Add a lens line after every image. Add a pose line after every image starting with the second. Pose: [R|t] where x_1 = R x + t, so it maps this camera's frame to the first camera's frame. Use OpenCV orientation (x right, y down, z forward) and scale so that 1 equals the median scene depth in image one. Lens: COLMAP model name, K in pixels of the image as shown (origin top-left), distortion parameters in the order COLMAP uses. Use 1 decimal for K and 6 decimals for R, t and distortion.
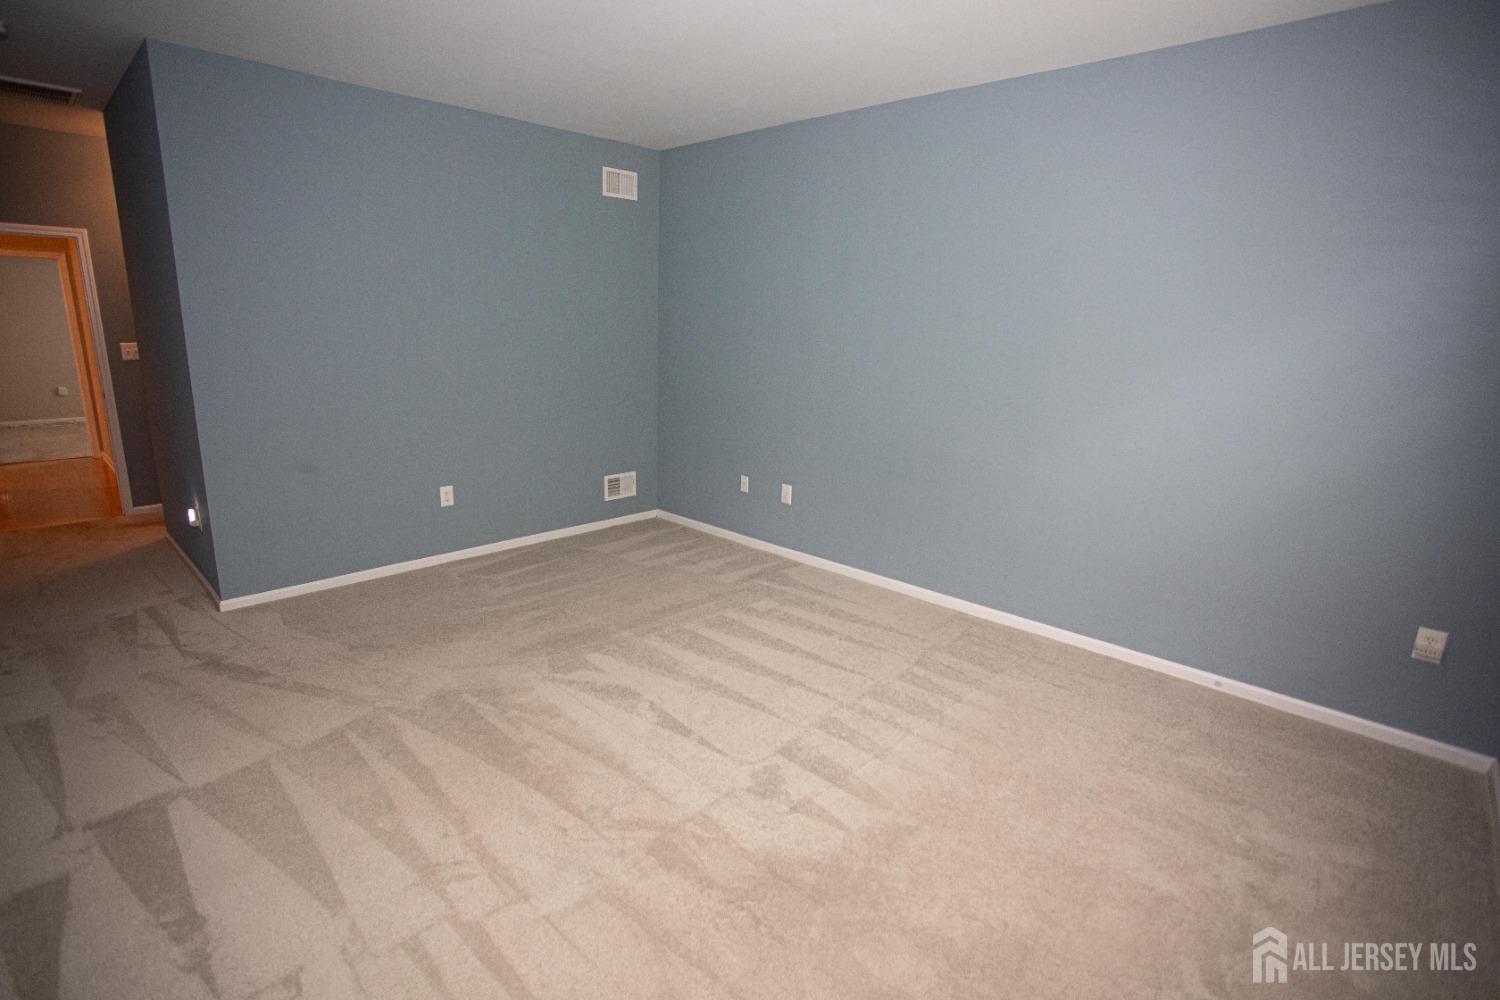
lens RADIAL K [[703.3, 0, 750.0], [0, 703.3, 500.0], [0, 0, 1]] dist [-0.051068, 0.000111]
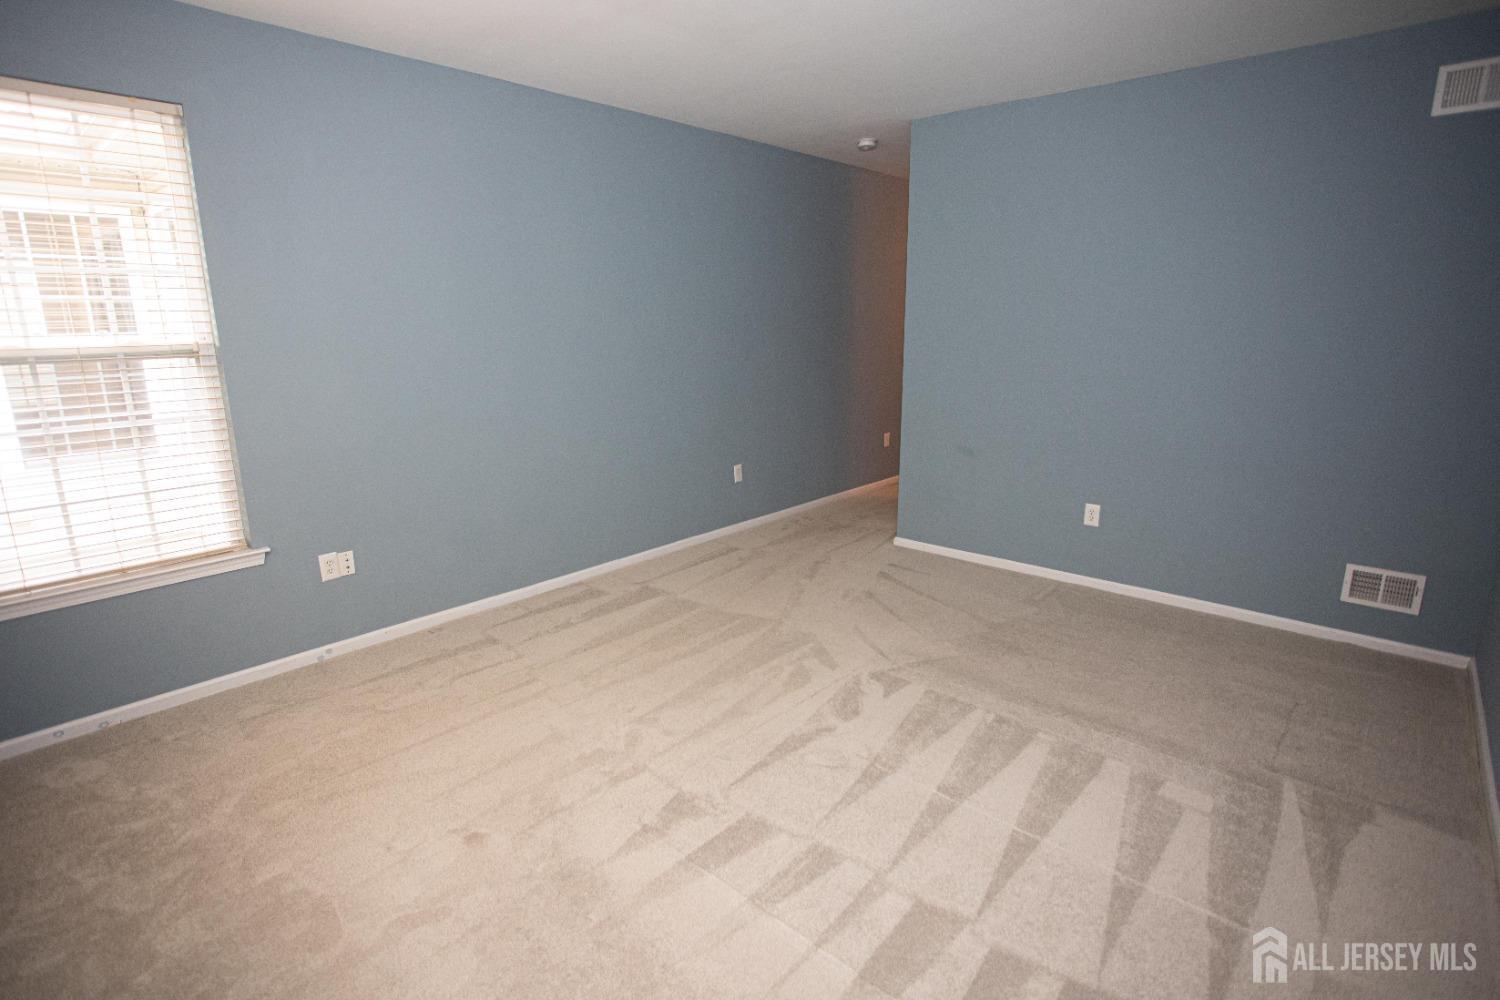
lens RADIAL K [[759.4, 0, 741.2], [0, 759.4, 499.4], [0, 0, 1]] dist [-0.068198, 0.028279]
pose [[0.033451, 0.214827, -0.976079, 0.770069], [-0.228304, 0.952446, 0.201802, -0.181277], [0.973015, 0.216092, 0.080907, 0.719384]]
